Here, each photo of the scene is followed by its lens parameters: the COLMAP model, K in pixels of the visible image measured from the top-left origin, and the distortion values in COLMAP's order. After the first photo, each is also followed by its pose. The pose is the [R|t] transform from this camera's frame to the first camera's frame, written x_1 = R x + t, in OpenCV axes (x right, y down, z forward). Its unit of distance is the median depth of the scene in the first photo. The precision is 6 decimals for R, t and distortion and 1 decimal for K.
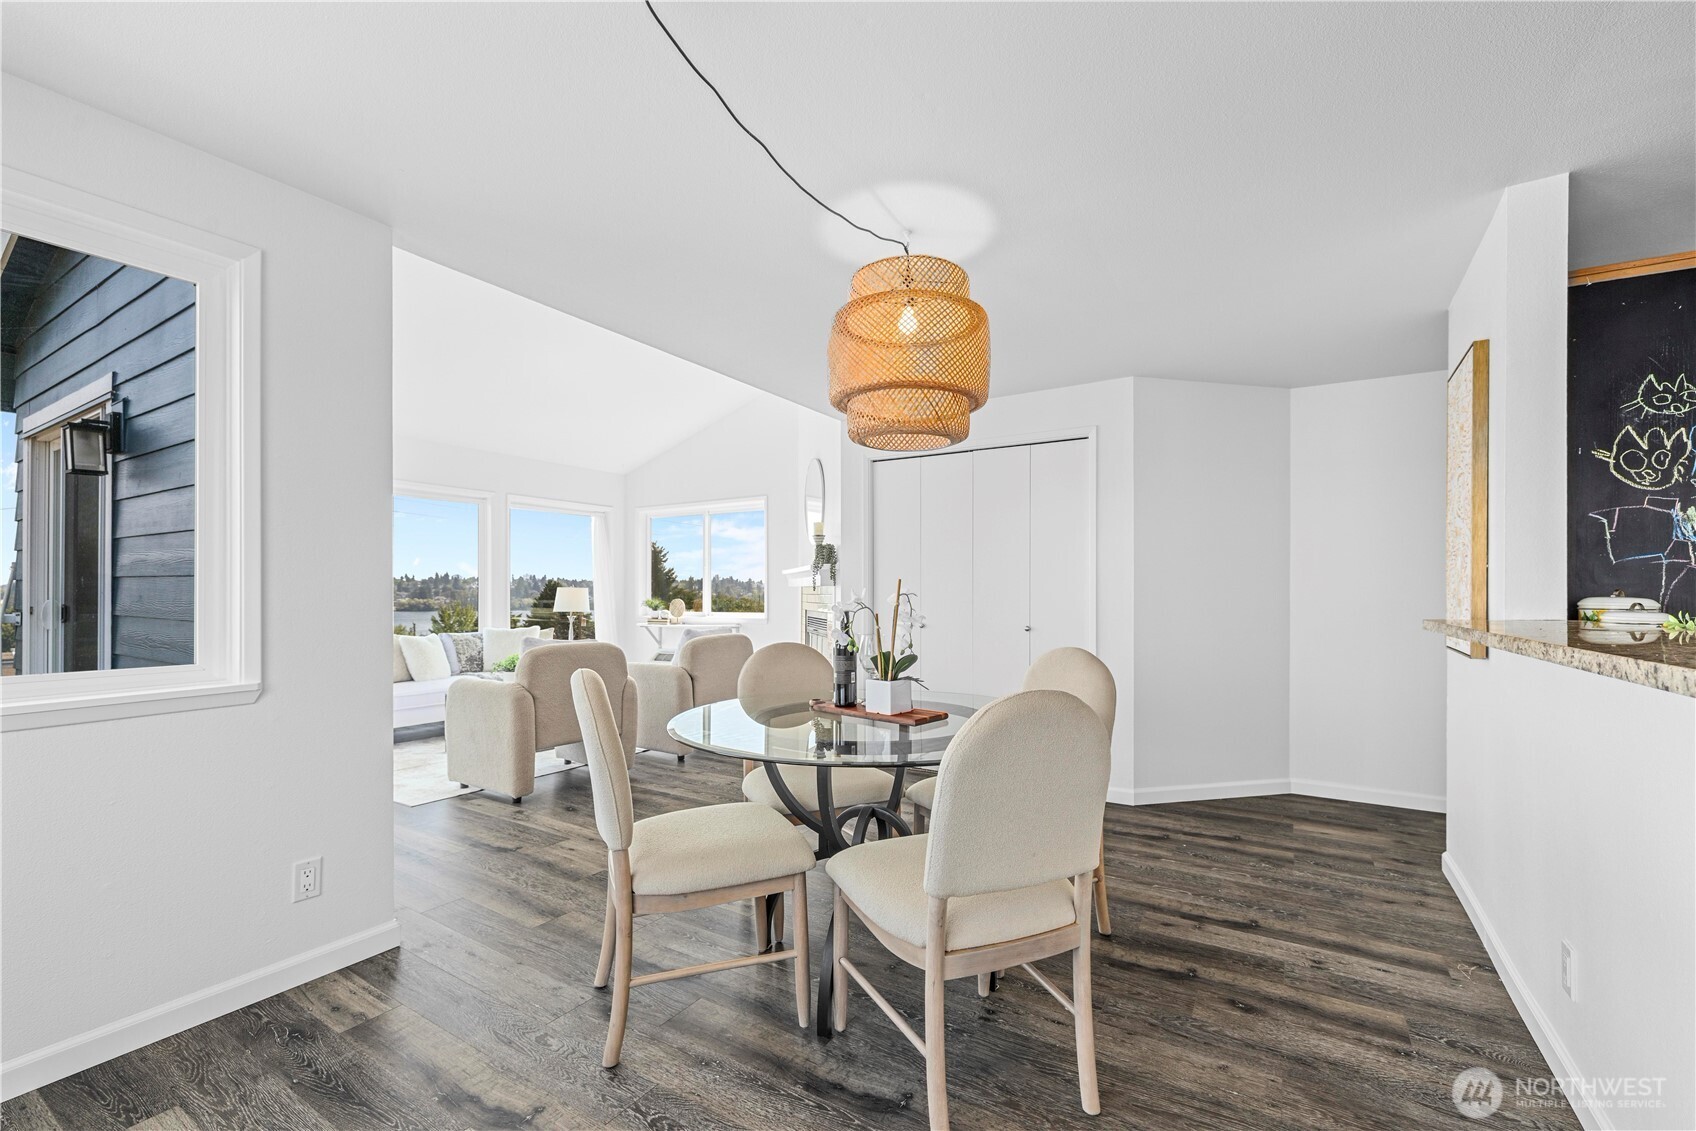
lens RADIAL K [[709.2, 0, 845.8], [0, 709.2, 578.4], [0, 0, 1]] dist [0.000461, -0.000113]
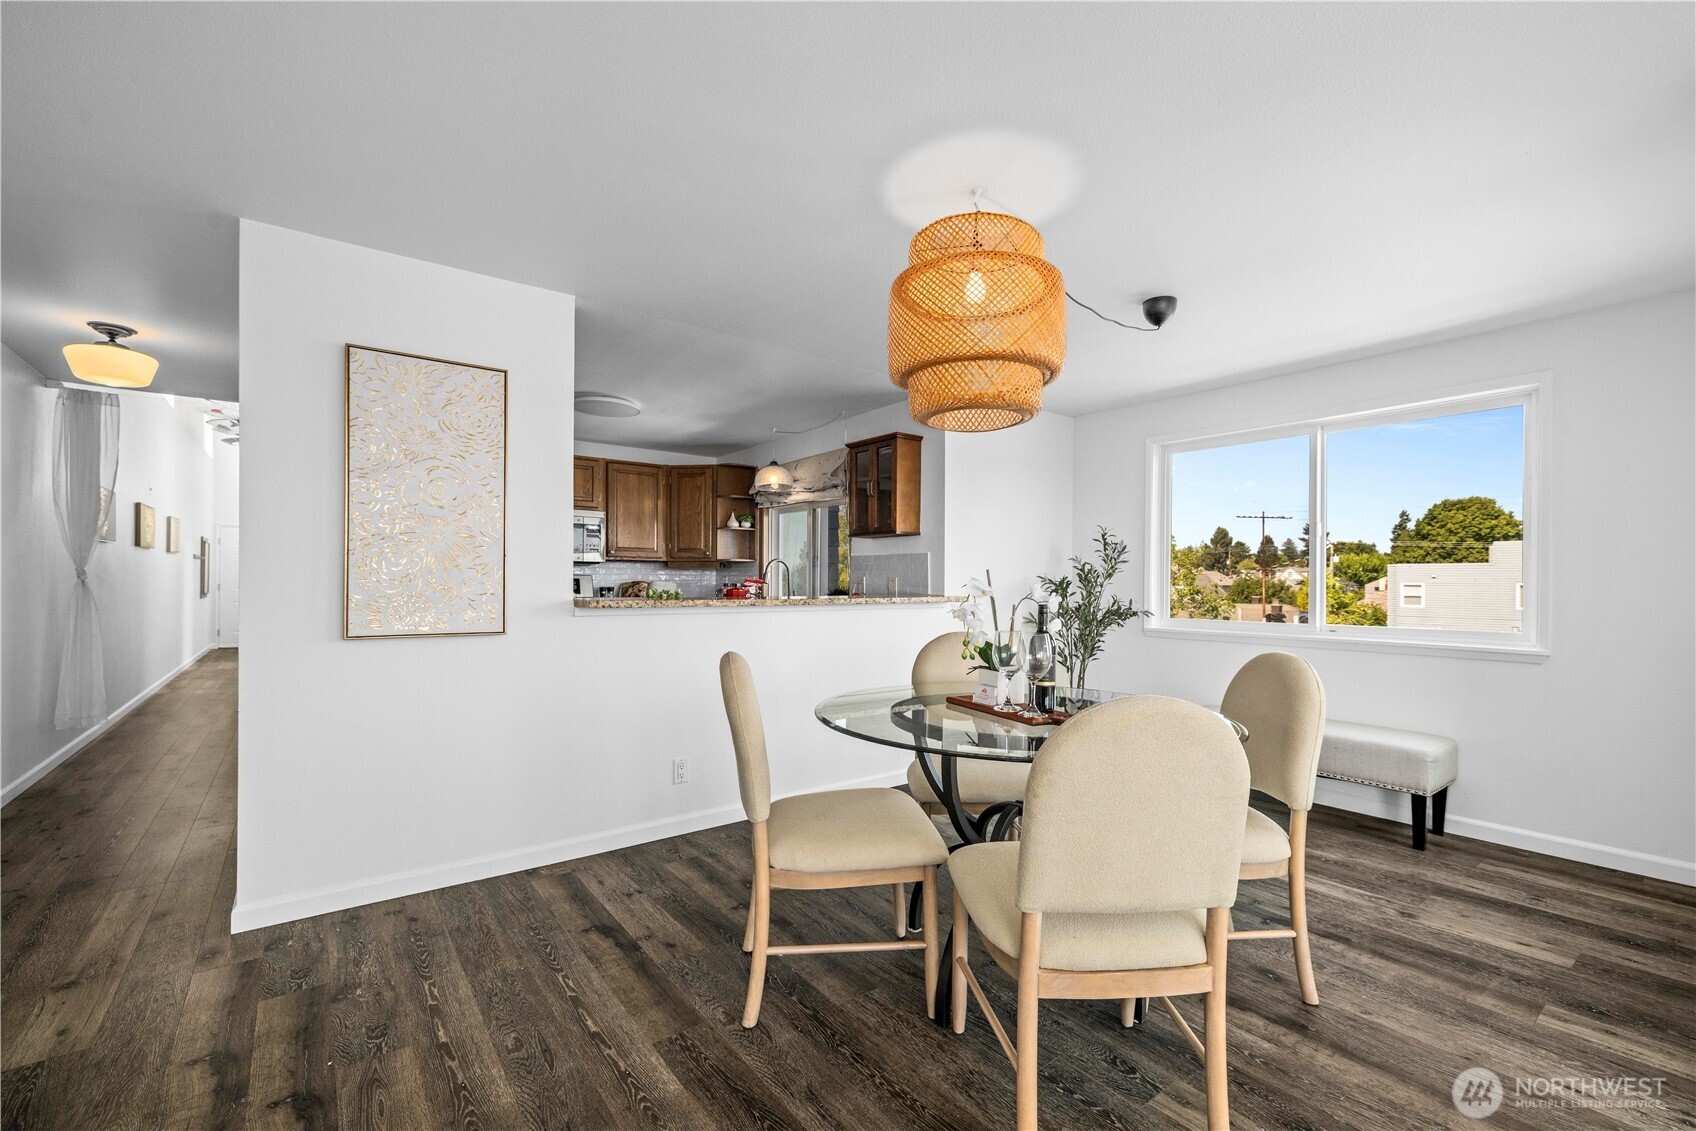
lens RADIAL K [[724.0, 0, 847.0], [0, 724.0, 585.6], [0, 0, 1]] dist [0.000156, 0.000282]
pose [[-0.937772, -0.007975, 0.347160, -0.078992], [-0.014801, 0.999746, -0.017017, 0.037491], [-0.346936, -0.021097, -0.937651, 1.789771]]
